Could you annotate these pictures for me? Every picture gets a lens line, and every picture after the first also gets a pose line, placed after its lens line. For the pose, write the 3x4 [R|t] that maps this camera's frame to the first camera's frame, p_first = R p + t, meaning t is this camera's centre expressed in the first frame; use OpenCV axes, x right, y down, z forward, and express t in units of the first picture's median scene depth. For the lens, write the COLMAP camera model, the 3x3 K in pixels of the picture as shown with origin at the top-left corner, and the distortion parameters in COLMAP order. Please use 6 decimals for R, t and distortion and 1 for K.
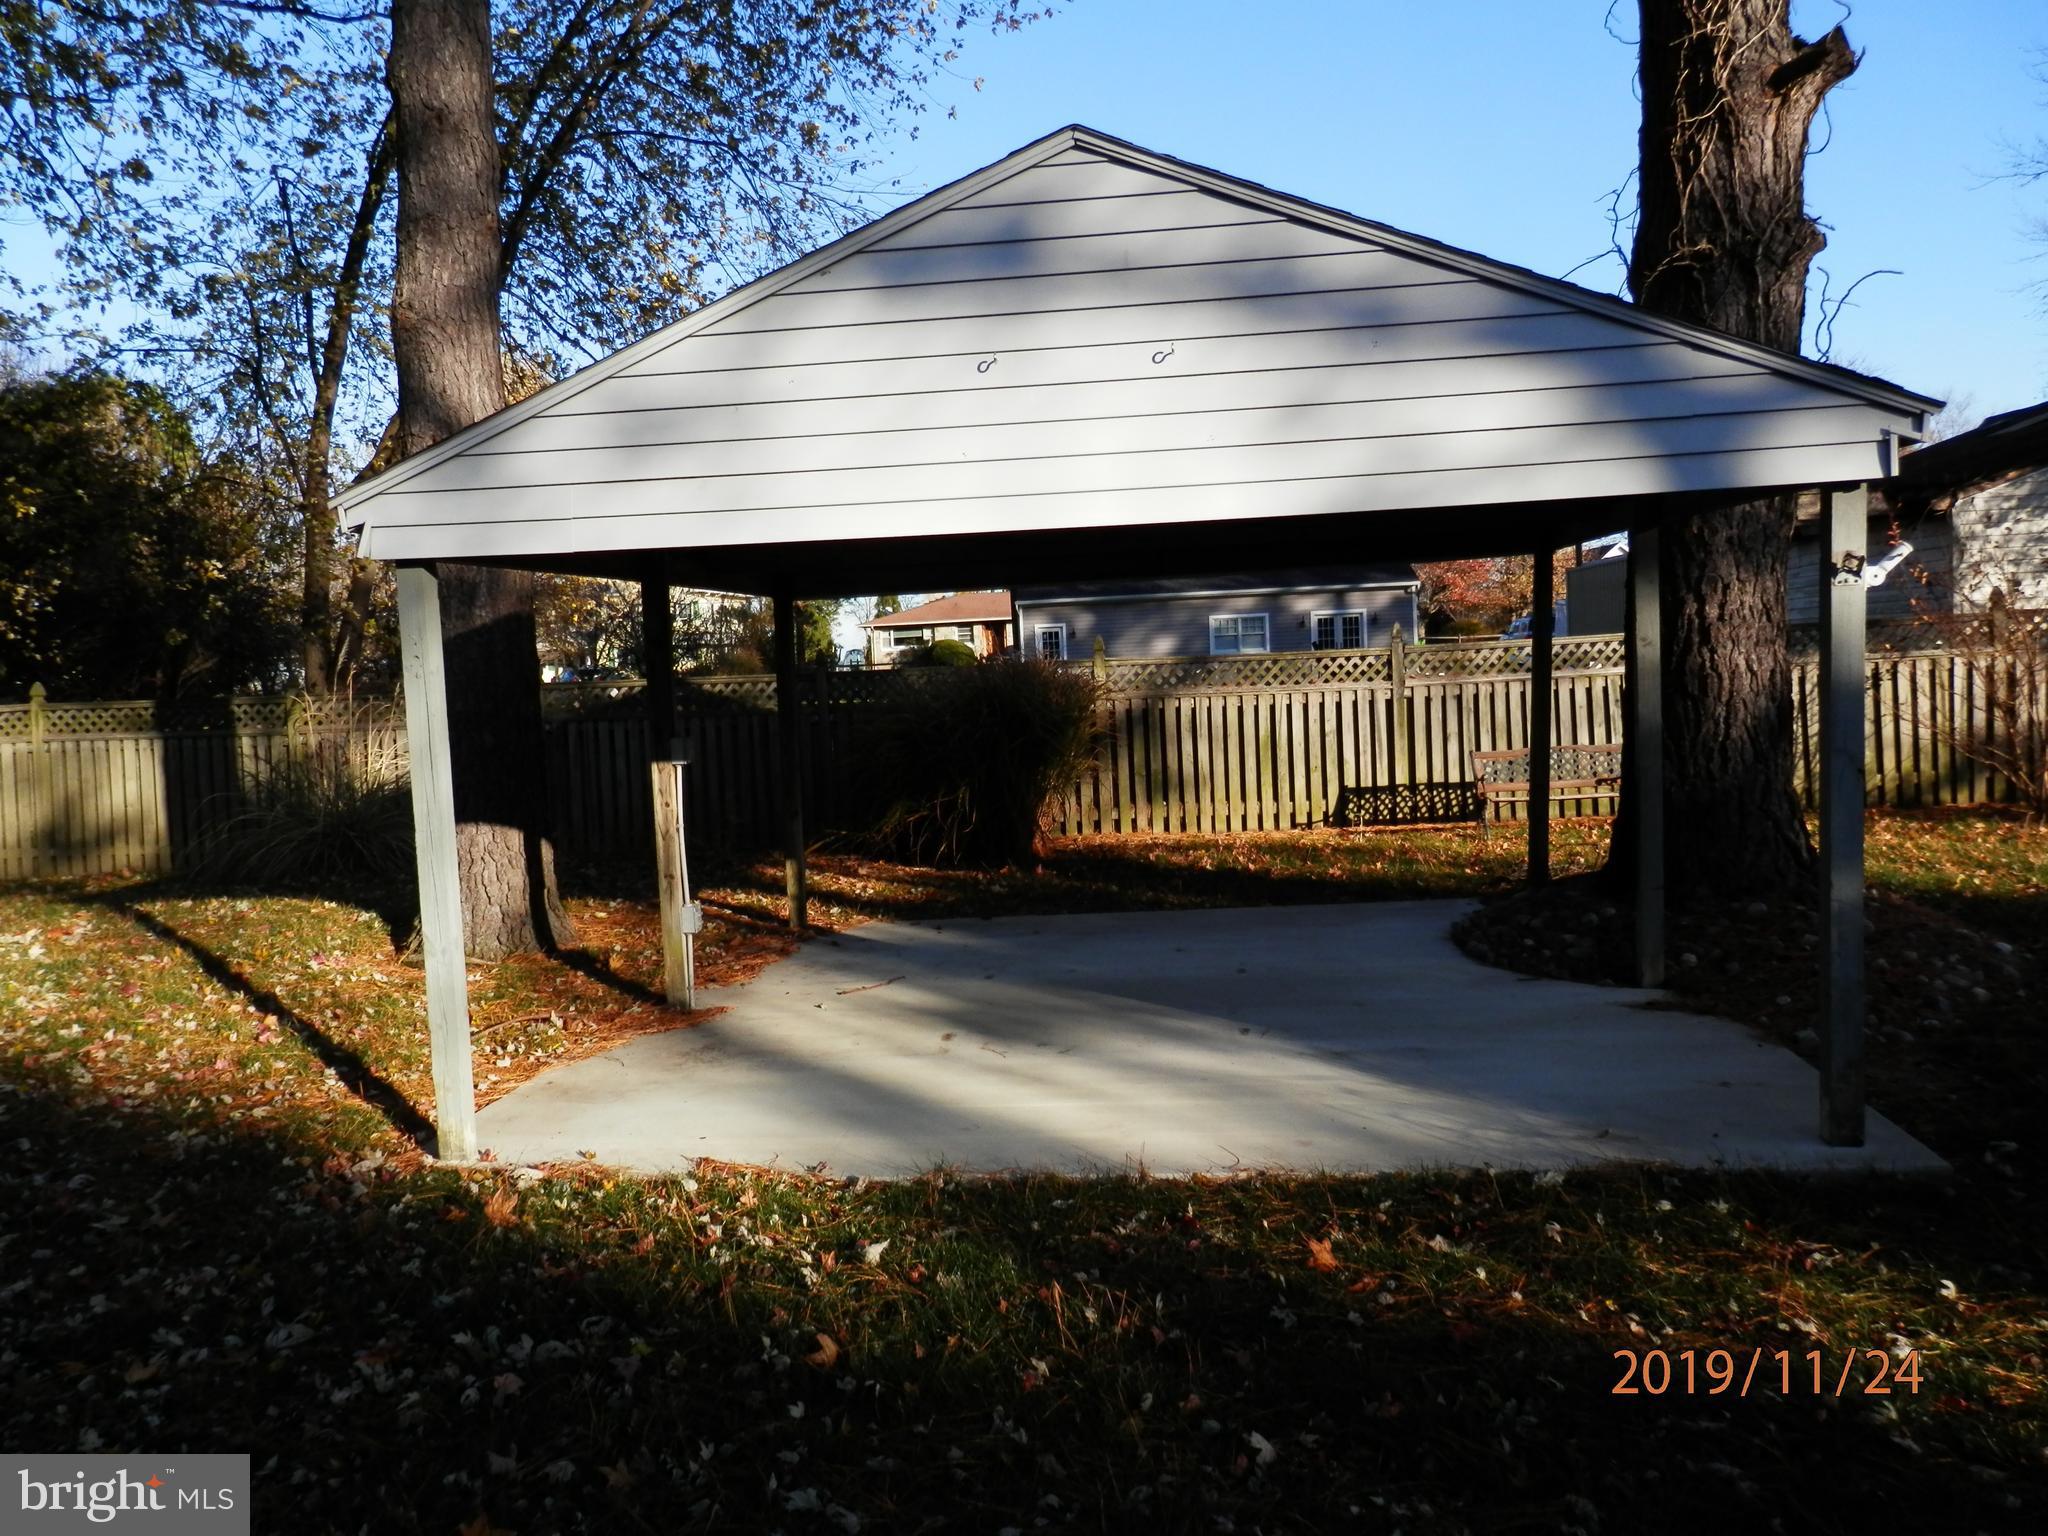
lens RADIAL K [[1525.4, 0, 1029.8], [0, 1525.4, 760.8], [0, 0, 1]] dist [-0.001665, 0.013748]
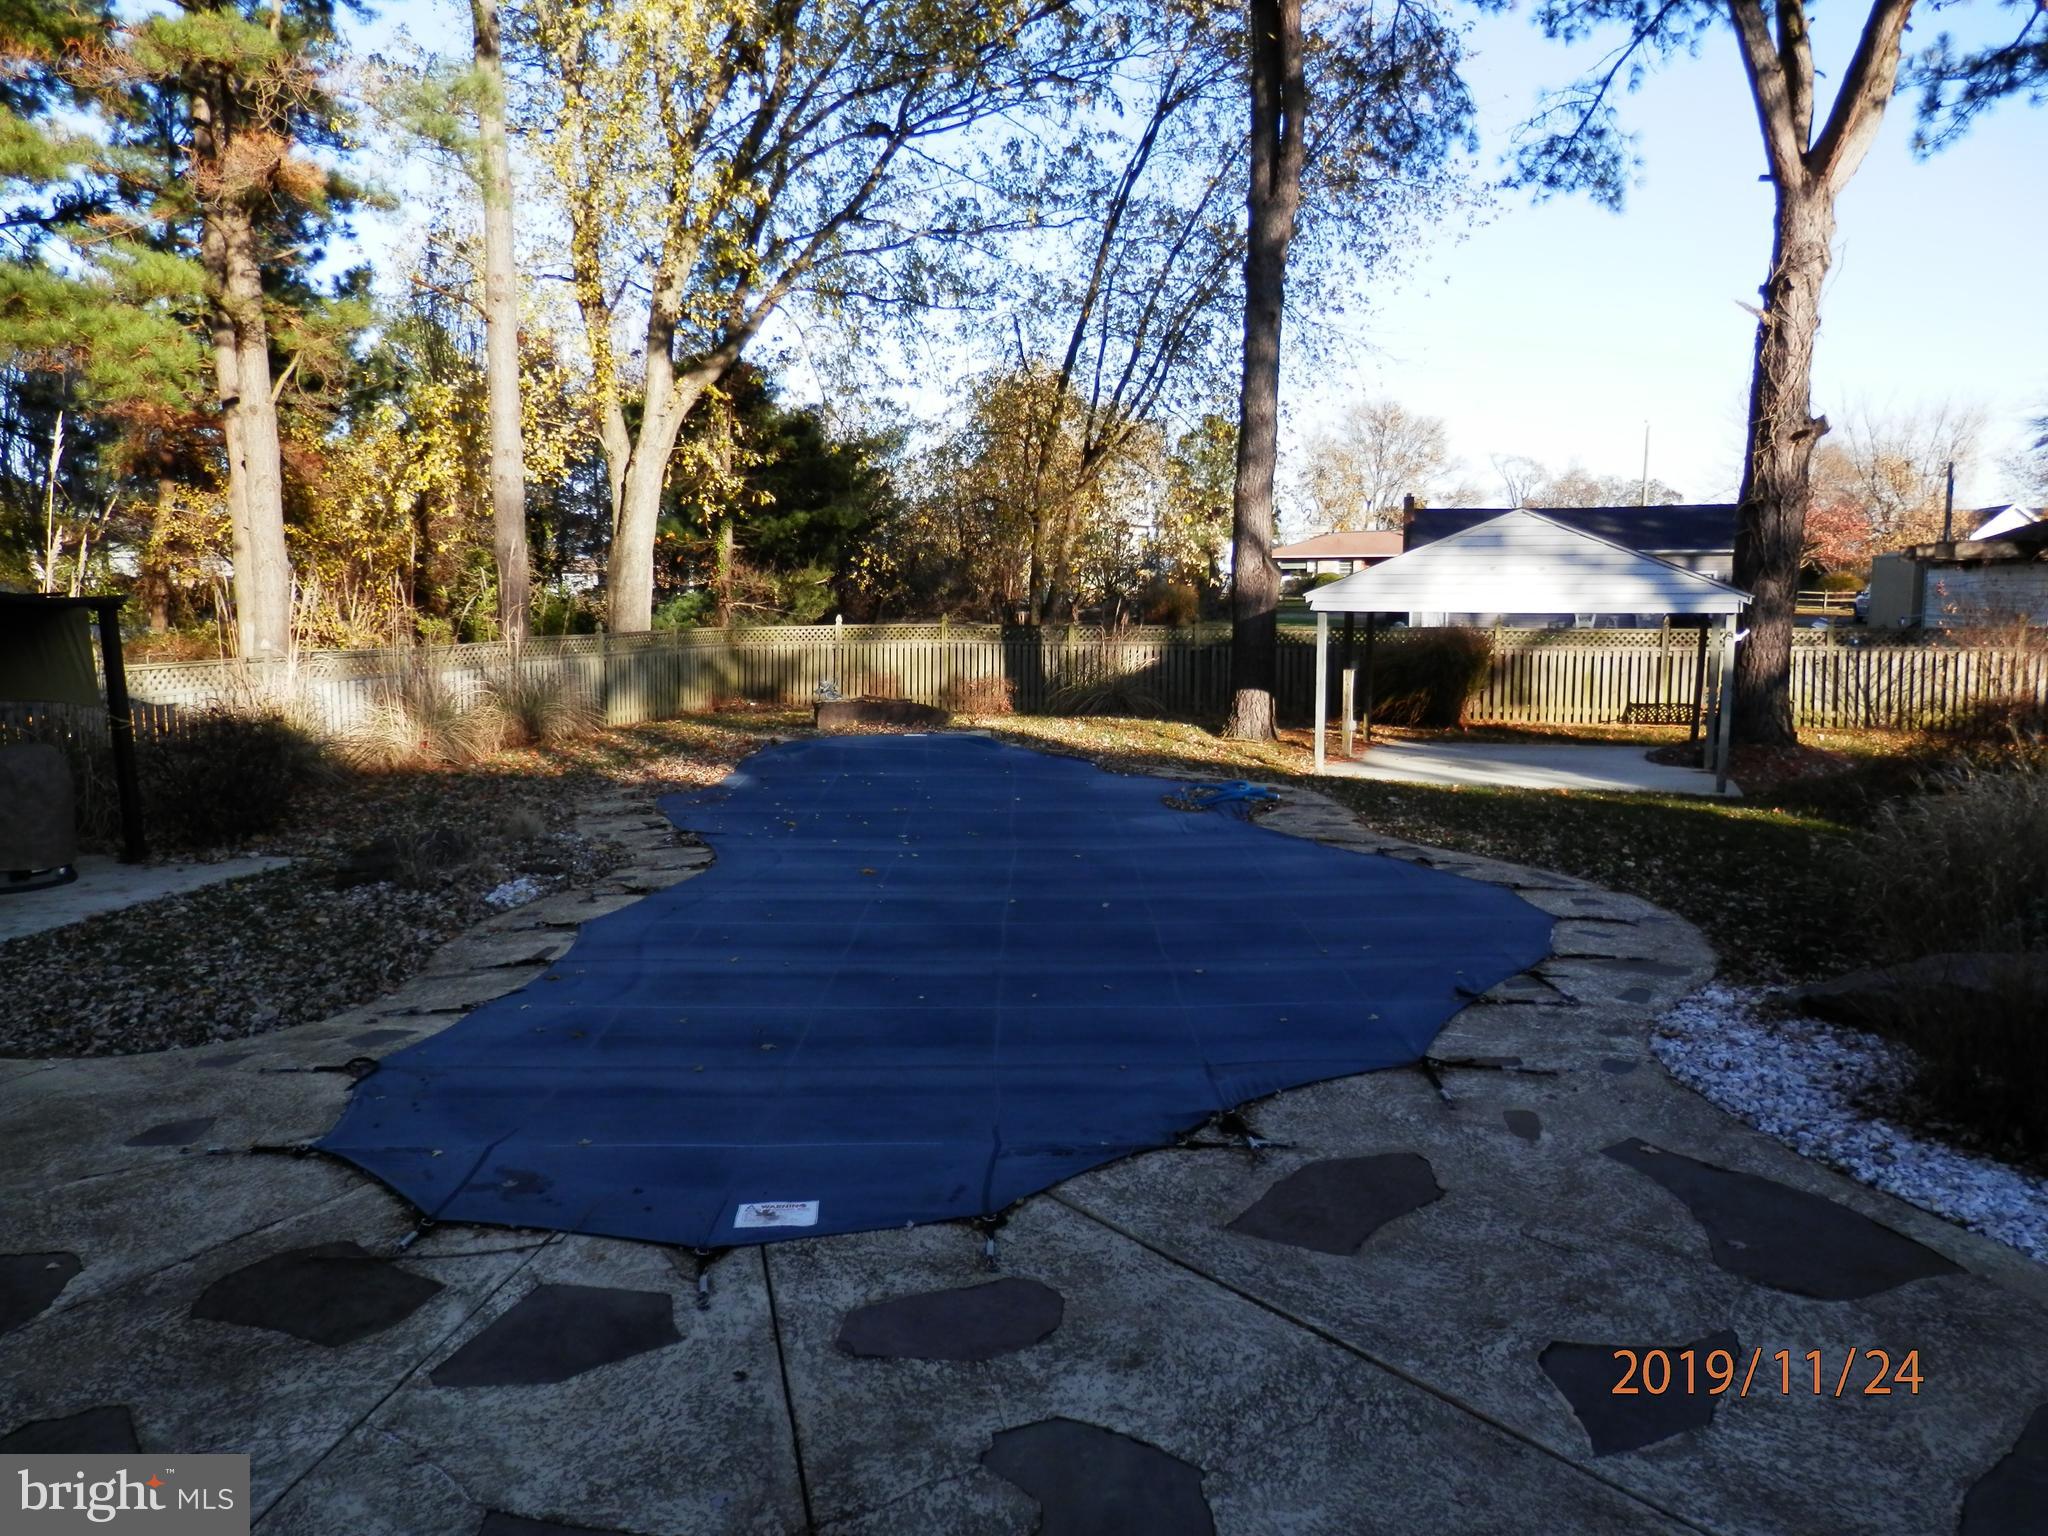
lens RADIAL K [[1525.4, 0, 1008.7], [0, 1525.4, 768.8], [0, 0, 1]] dist [-0.001665, 0.013748]
pose [[0.970148, 0.070614, -0.232005, -0.094860], [-0.056637, 0.996186, 0.066370, 0.016953], [0.235807, -0.051249, 0.970448, -1.012986]]
